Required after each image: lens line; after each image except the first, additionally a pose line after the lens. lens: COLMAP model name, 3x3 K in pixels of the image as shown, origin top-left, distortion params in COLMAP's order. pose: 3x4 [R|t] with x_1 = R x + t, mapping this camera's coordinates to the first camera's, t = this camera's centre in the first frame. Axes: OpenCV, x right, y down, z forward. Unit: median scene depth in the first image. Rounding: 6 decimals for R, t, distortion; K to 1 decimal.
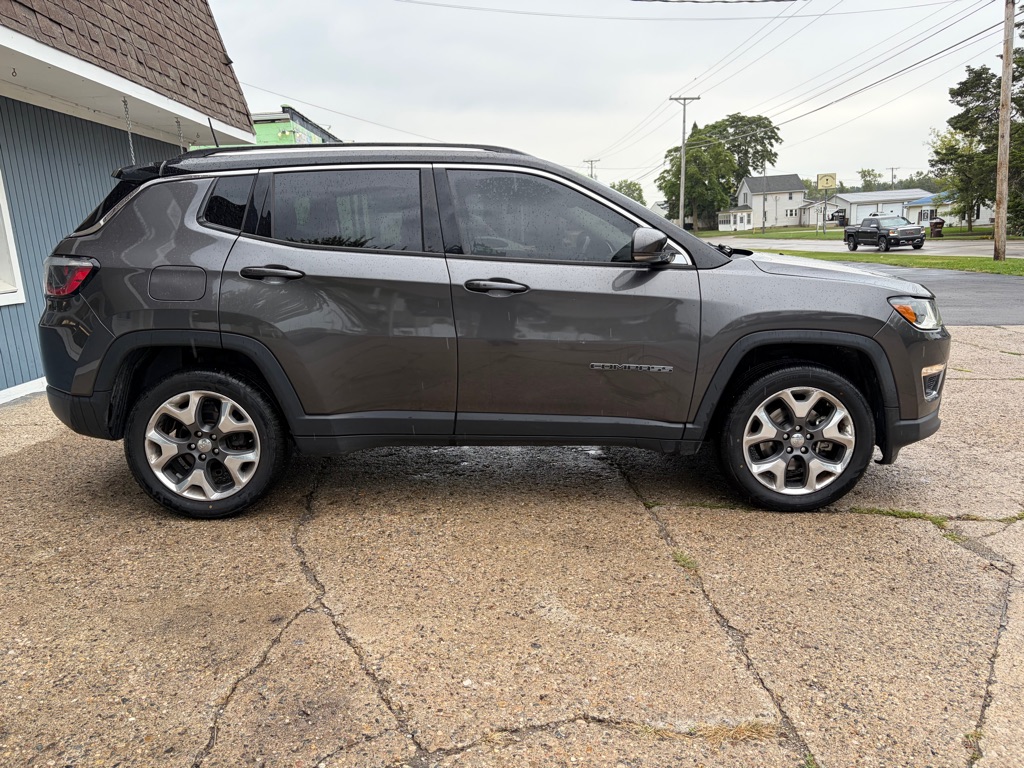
lens RADIAL K [[781.0, 0, 507.3], [0, 781.0, 393.4], [0, 0, 1]] dist [0.038723, -0.041366]
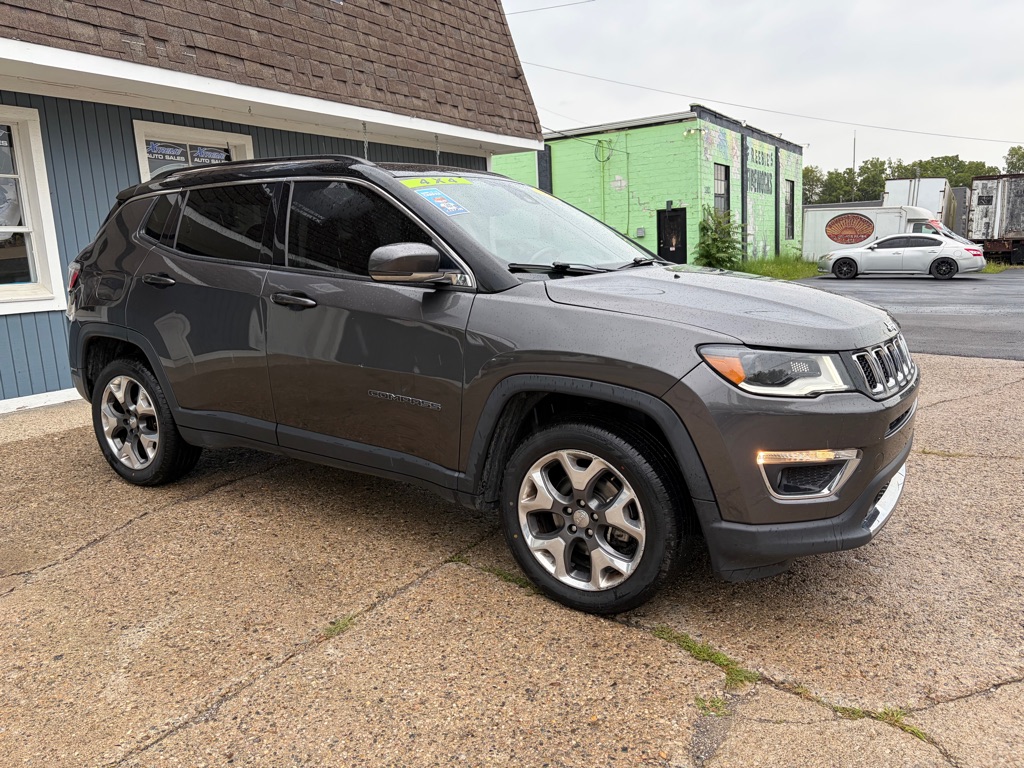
lens RADIAL K [[781.0, 0, 495.1], [0, 781.0, 385.4], [0, 0, 1]] dist [0.038723, -0.041366]
pose [[0.828187, 0.109256, -0.549699, 0.708967], [-0.112295, 0.993274, 0.028234, -0.082542], [0.549087, 0.038345, 0.834885, 0.308396]]
